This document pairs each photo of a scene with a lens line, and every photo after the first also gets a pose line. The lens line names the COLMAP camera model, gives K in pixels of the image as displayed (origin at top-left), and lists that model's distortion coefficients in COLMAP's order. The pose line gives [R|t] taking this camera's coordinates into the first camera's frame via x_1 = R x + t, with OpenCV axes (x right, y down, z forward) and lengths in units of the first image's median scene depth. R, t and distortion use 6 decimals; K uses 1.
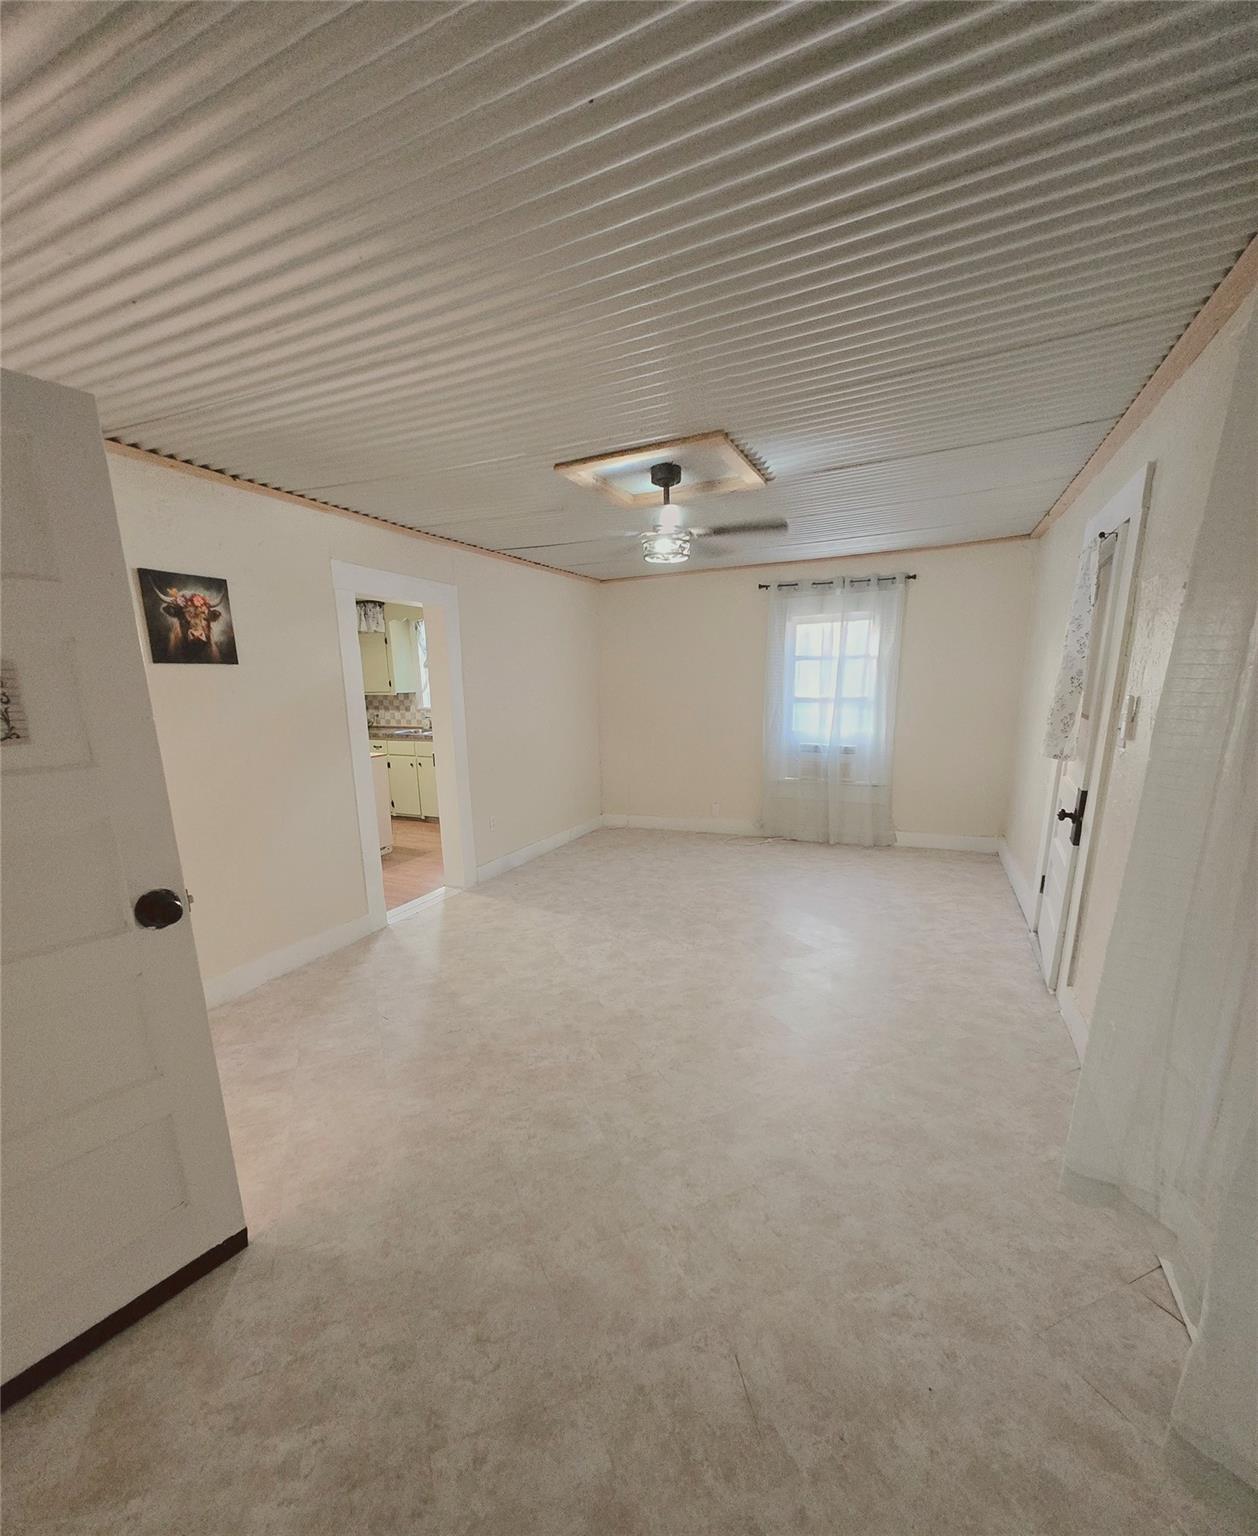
lens RADIAL K [[668.3, 0, 626.2], [0, 668.3, 842.8], [0, 0, 1]] dist [0.000494, -0.000010]
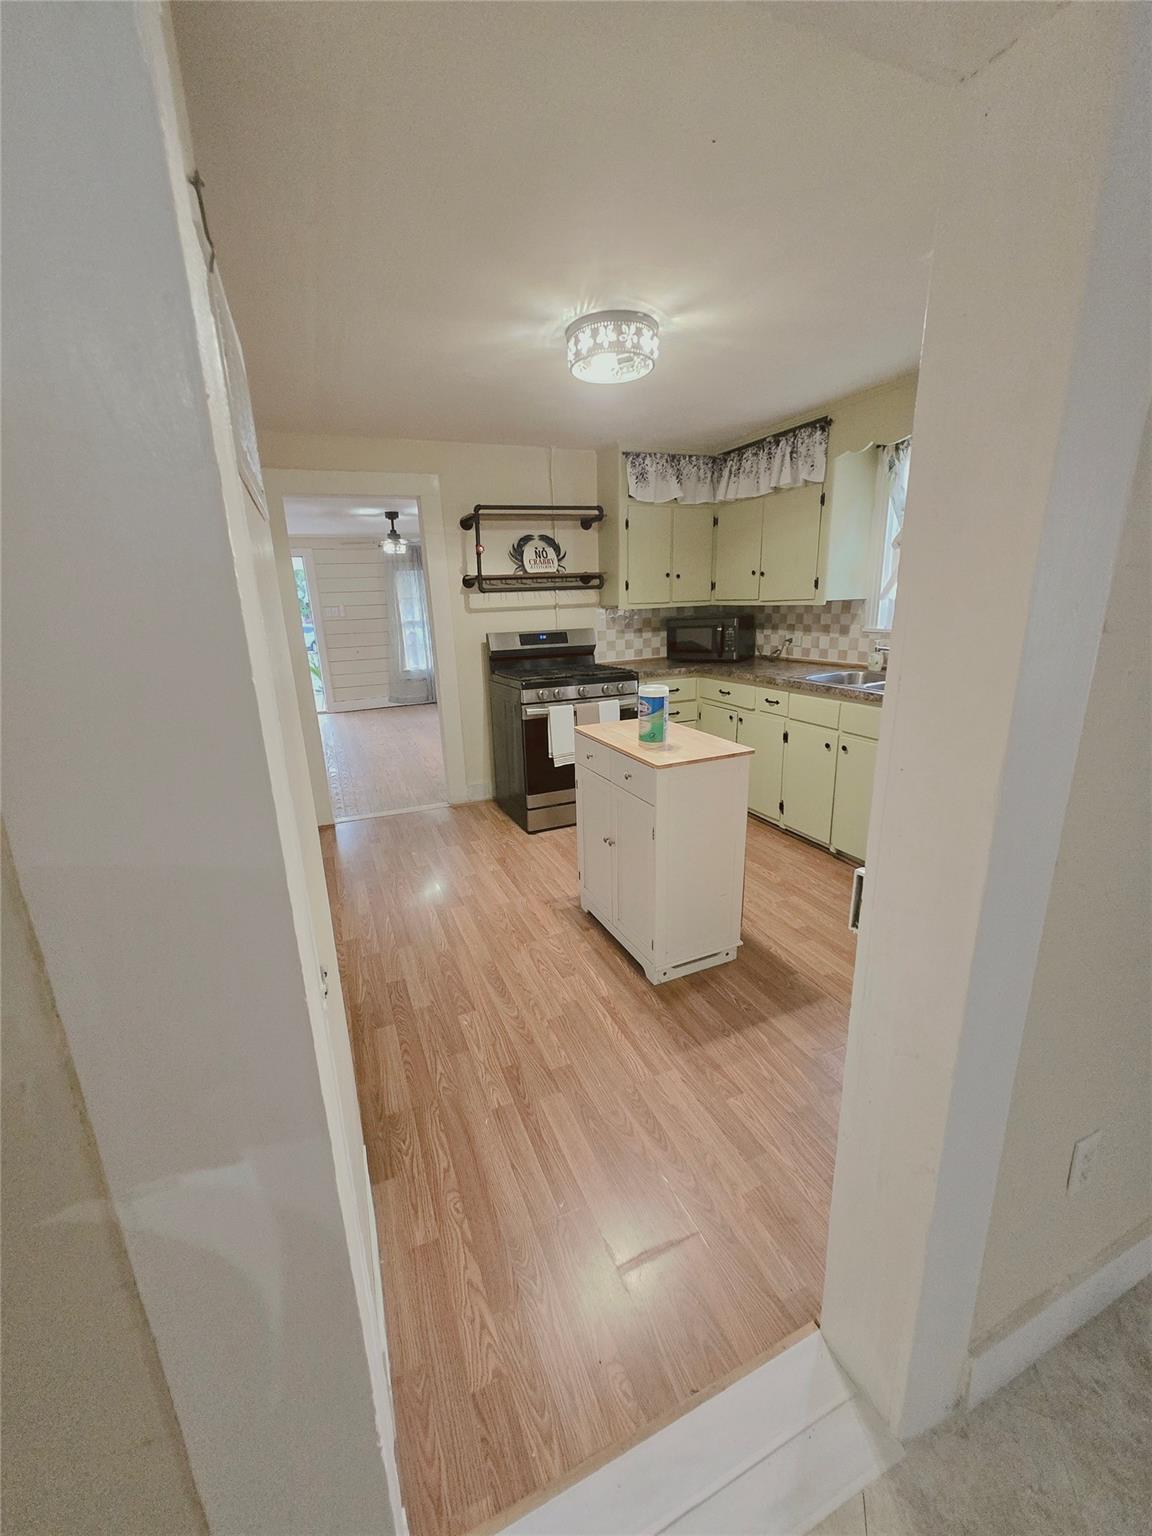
lens RADIAL K [[599.6, 0, 568.2], [0, 599.6, 770.5], [0, 0, 1]] dist [0.001548, -0.000098]
pose [[0.726046, 0.172970, -0.665536, -0.160238], [-0.138495, 0.984797, 0.104857, -0.118908], [0.673555, 0.016042, 0.738963, 0.538153]]
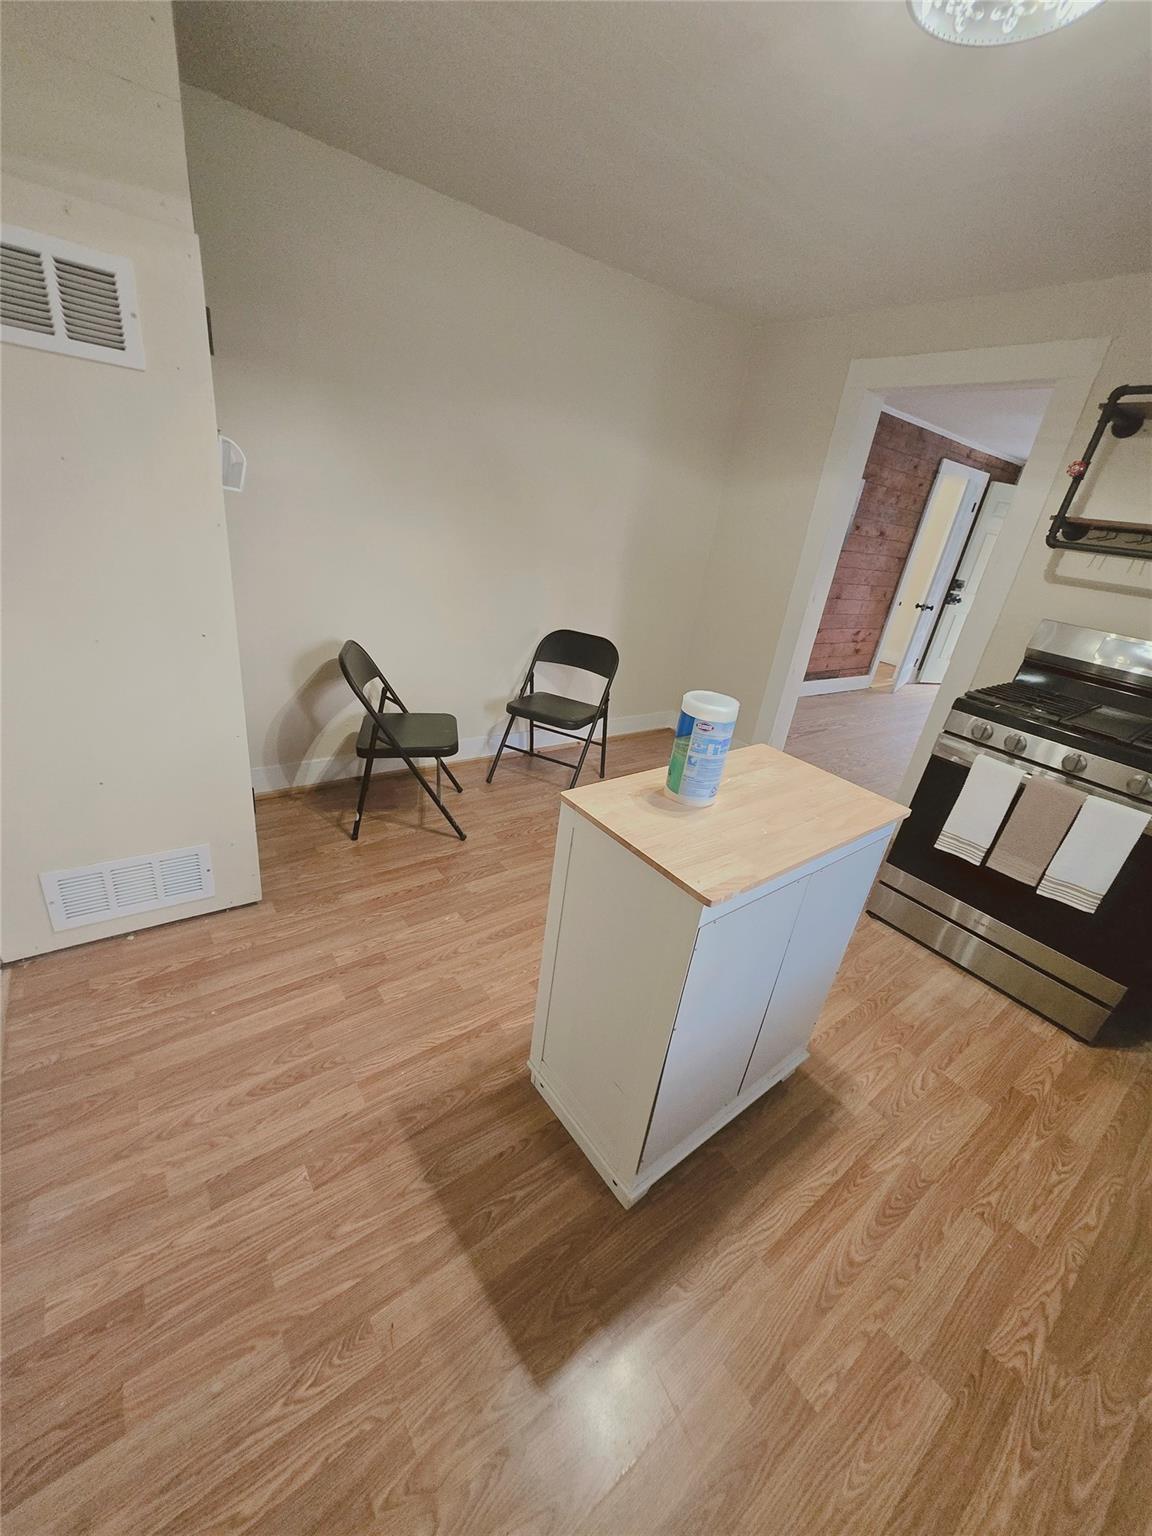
lens RADIAL K [[599.6, 0, 568.2], [0, 599.6, 770.5], [0, 0, 1]] dist [0.001548, -0.000098]
pose [[-0.494284, 0.313317, -0.810874, -0.180894], [-0.322773, 0.799957, 0.505852, -0.194546], [0.807156, 0.511762, -0.294275, 0.836932]]
